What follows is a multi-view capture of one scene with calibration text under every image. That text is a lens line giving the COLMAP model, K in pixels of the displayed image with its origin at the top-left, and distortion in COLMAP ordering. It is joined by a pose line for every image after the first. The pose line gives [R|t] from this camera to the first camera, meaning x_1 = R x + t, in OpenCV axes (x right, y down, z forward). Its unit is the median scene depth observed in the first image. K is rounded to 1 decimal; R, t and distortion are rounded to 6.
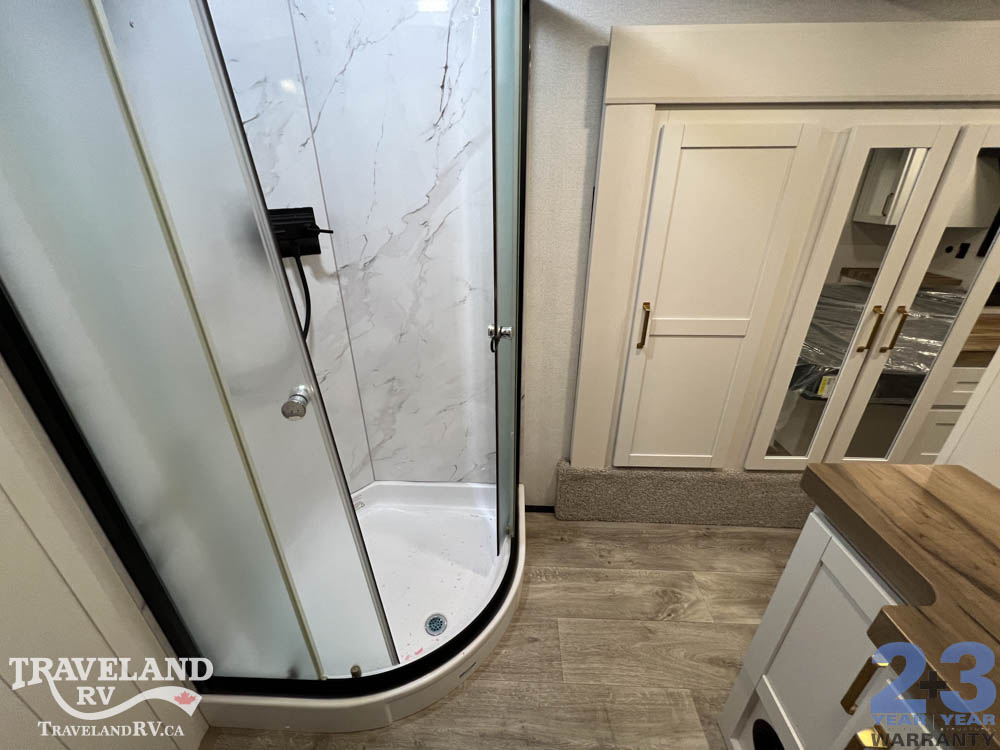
lens RADIAL K [[401.1, 0, 495.7], [0, 401.1, 372.7], [0, 0, 1]] dist [-0.001676, -0.000214]
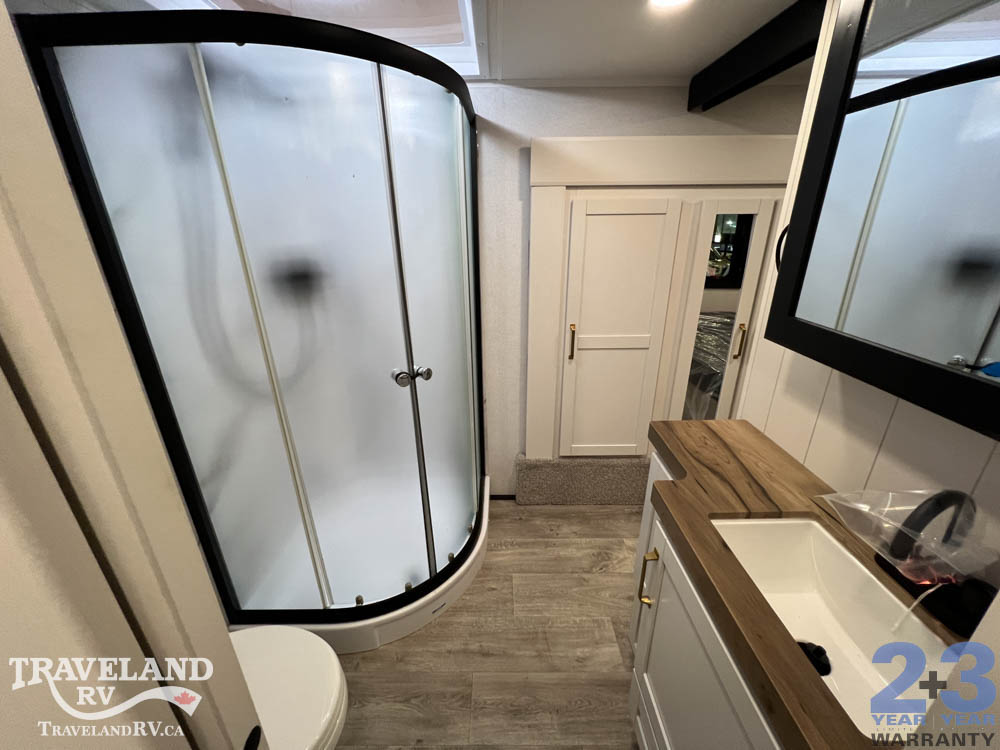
lens RADIAL K [[401.1, 0, 495.3], [0, 401.1, 372.4], [0, 0, 1]] dist [-0.001676, -0.000214]
pose [[0.999331, -0.019000, 0.031256, 0.074620], [0.021361, 0.996801, -0.077022, 0.080840], [-0.029693, 0.077638, 0.996539, -0.302457]]
